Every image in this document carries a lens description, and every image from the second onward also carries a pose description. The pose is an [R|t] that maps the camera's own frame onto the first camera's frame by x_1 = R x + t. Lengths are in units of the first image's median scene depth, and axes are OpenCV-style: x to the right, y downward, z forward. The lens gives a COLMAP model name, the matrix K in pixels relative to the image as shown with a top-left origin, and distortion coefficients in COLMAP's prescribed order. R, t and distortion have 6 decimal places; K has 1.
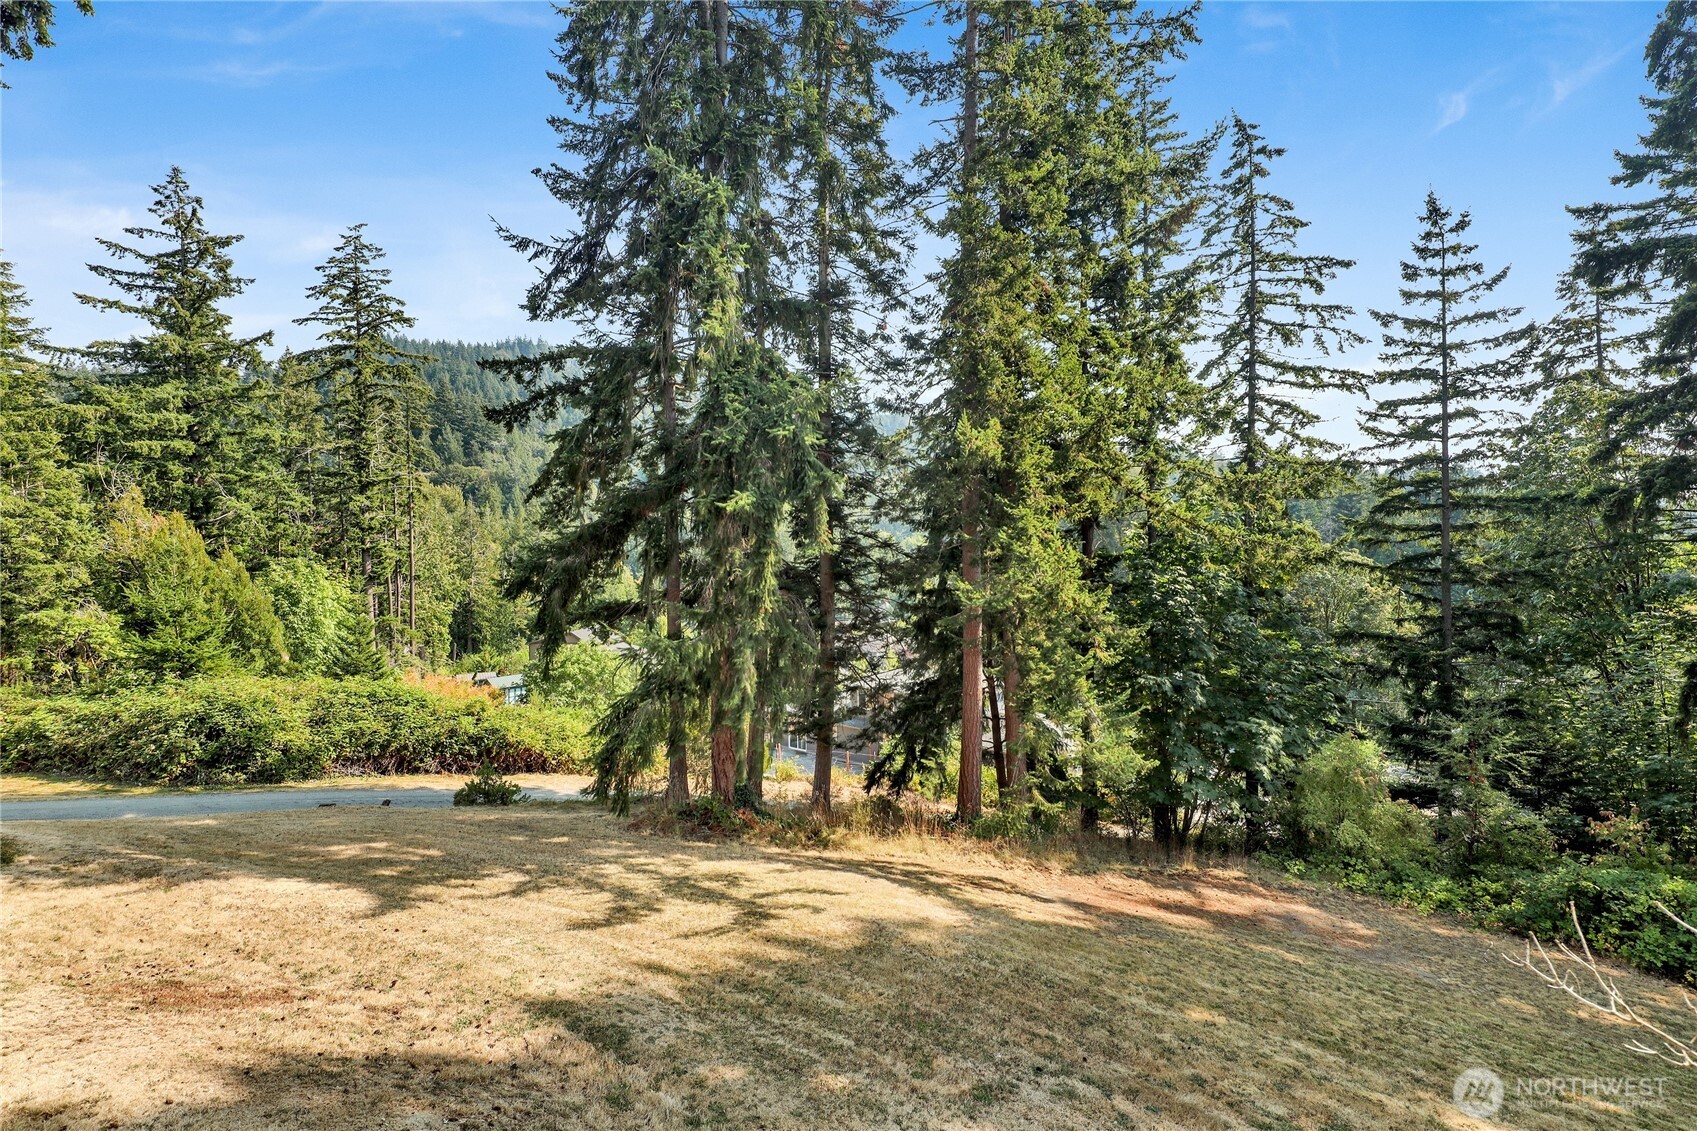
lens RADIAL K [[836.7, 0, 868.2], [0, 836.7, 531.9], [0, 0, 1]] dist [0.002116, -0.003030]
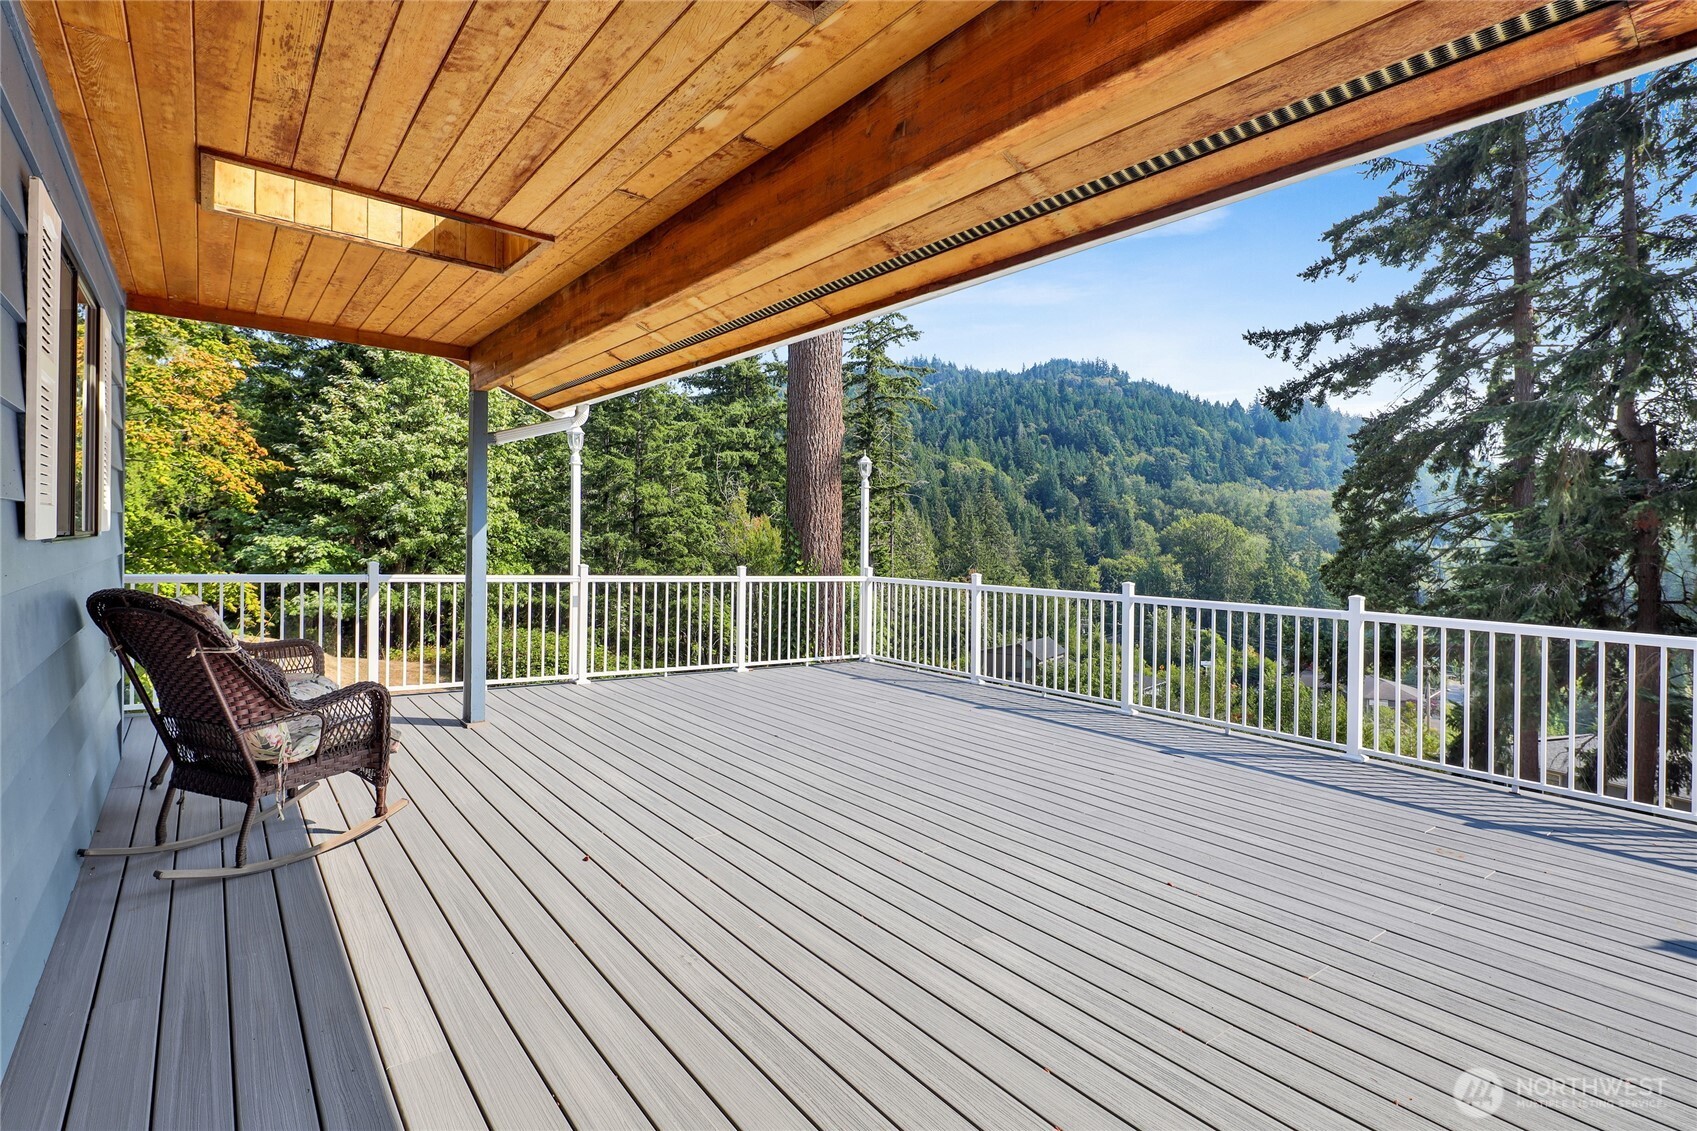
lens RADIAL K [[836.7, 0, 837.8], [0, 836.7, 526.4], [0, 0, 1]] dist [0.002116, -0.003030]
pose [[0.895078, 0.023505, -0.445290, -0.211570], [-0.033000, 0.999363, -0.013583, 0.003377], [0.444687, 0.026853, 0.895283, 0.046556]]
